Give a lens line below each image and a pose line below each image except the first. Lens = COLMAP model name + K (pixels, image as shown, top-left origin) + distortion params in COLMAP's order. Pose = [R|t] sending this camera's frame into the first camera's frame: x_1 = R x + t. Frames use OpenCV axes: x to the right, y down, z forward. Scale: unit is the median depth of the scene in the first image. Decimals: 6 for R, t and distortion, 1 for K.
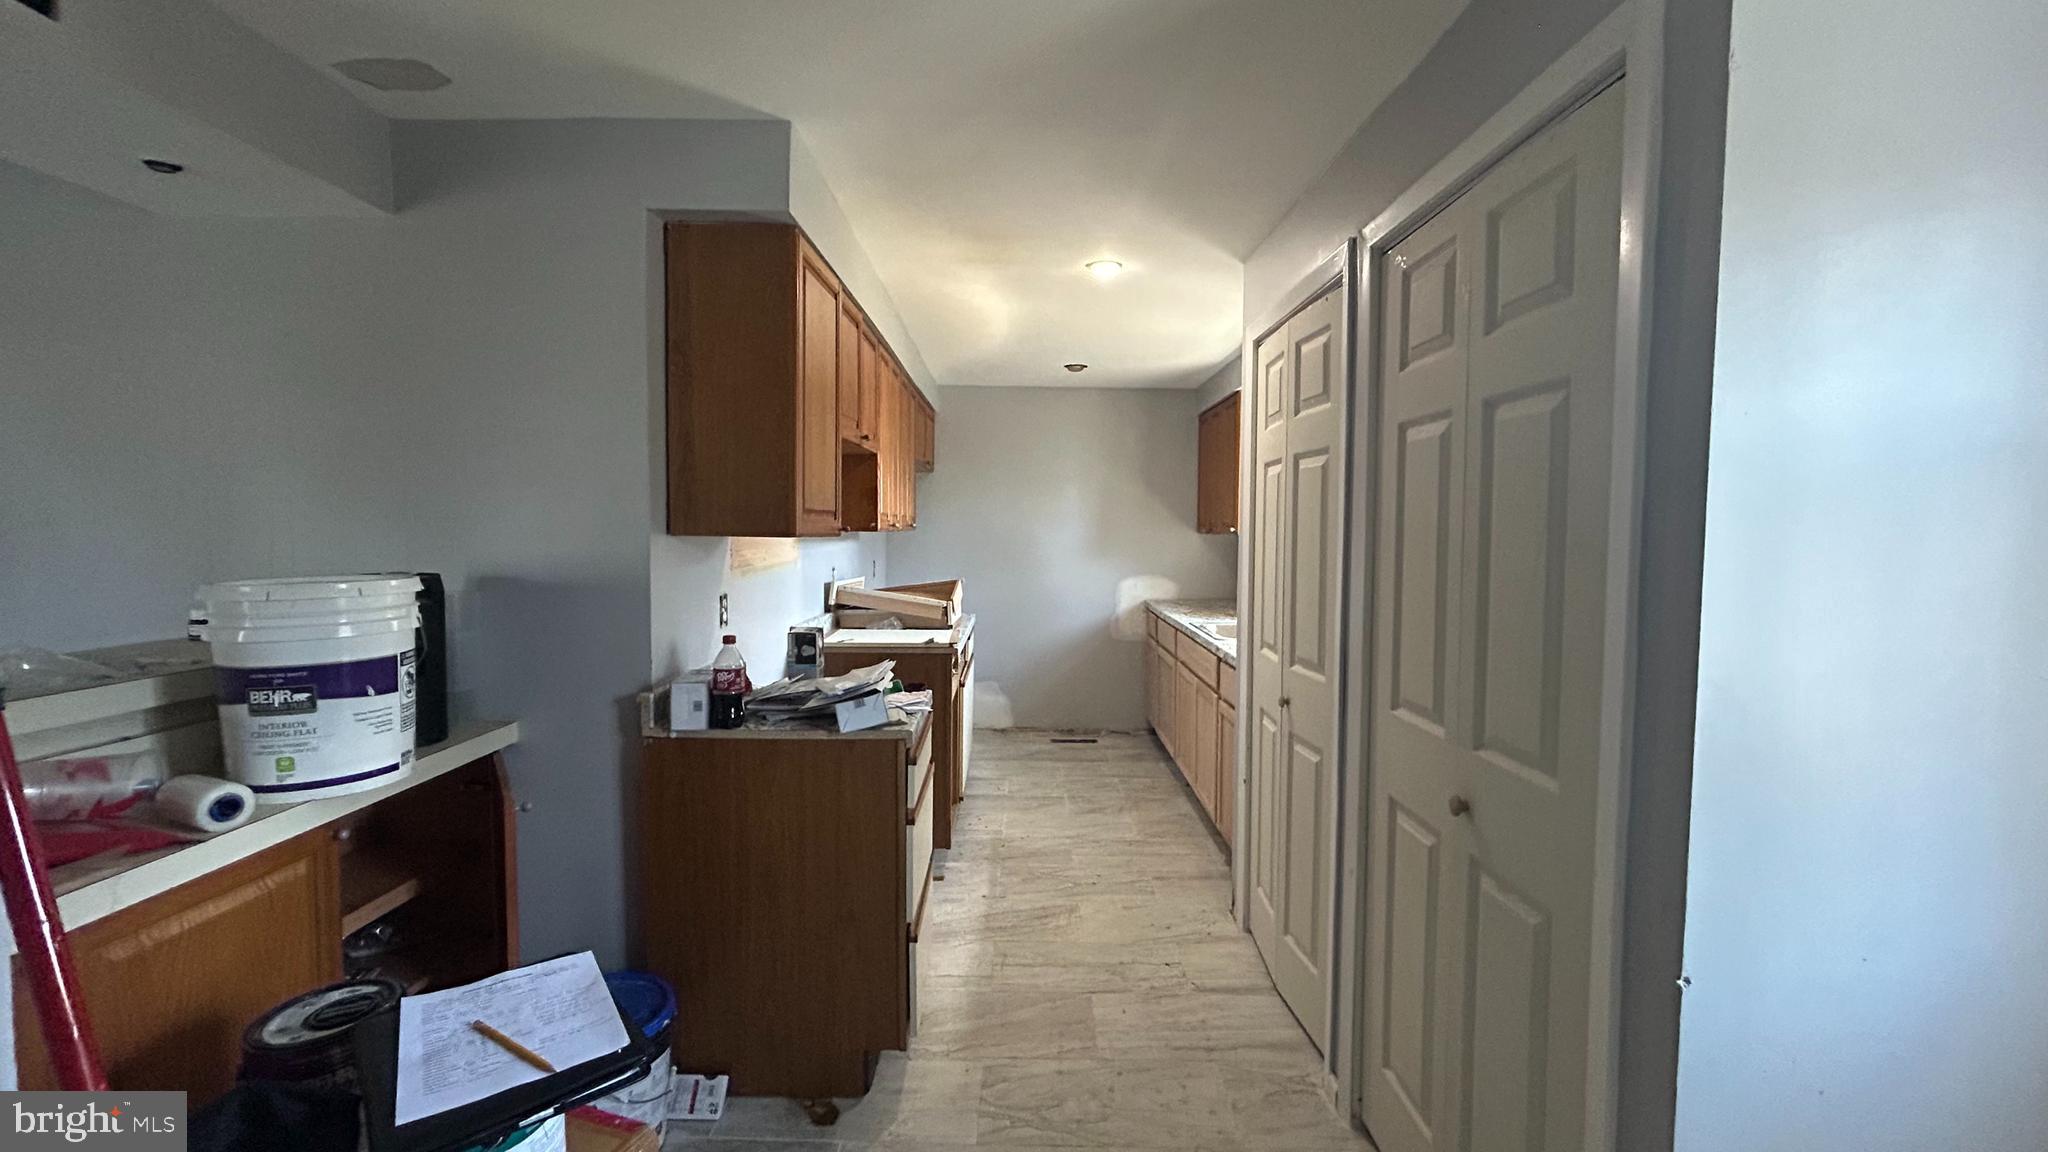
lens RADIAL K [[834.7, 0, 1024.9], [0, 834.7, 572.5], [0, 0, 1]] dist [0.011398, 0.001114]
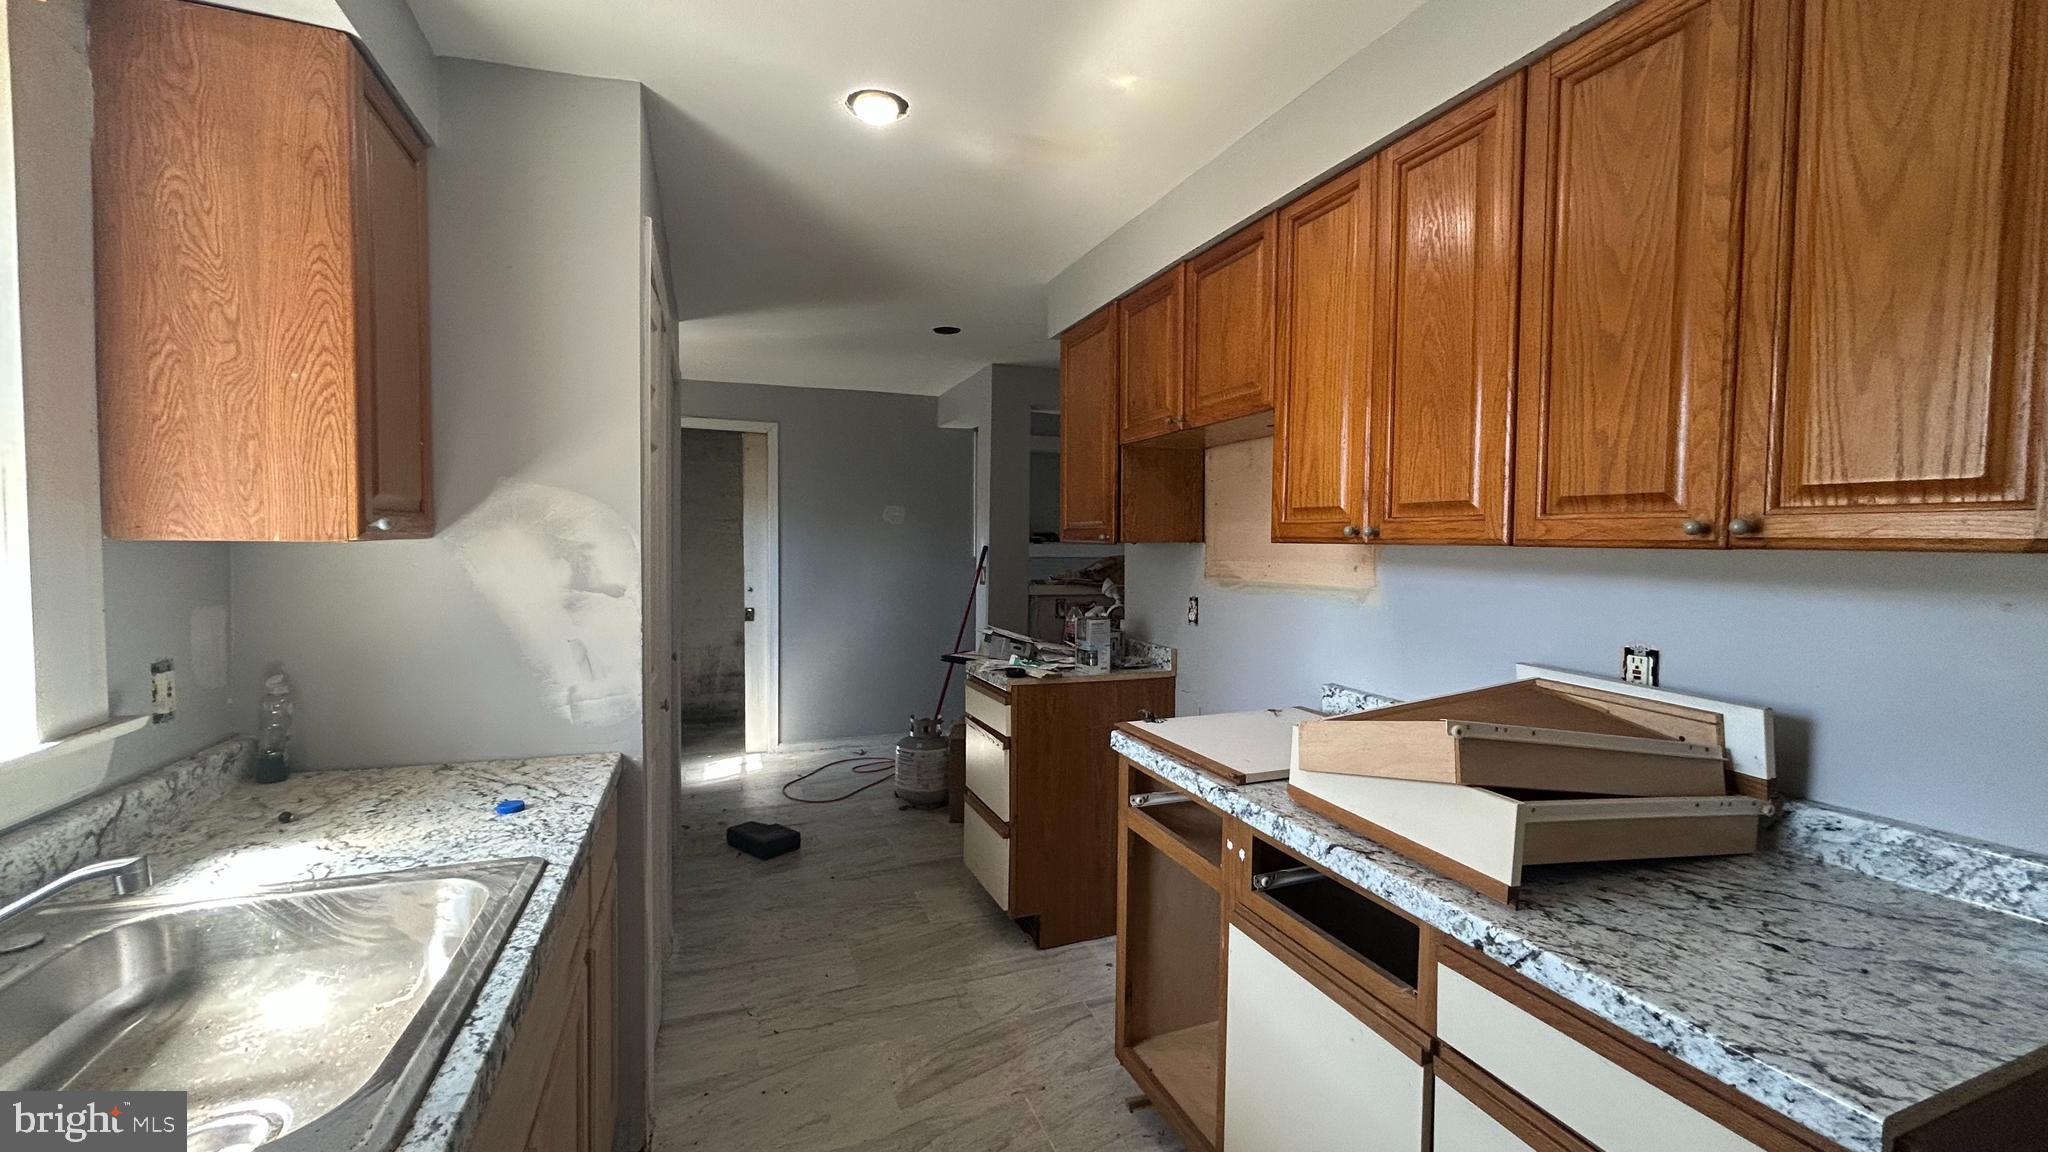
lens RADIAL K [[834.7, 0, 1030.3], [0, 834.7, 576.2], [0, 0, 1]] dist [0.011398, 0.001114]
pose [[-0.936204, -0.001909, -0.351452, 0.221790], [-0.031845, 0.996333, 0.079418, -0.074703], [0.350012, 0.085544, -0.932831, 1.796761]]
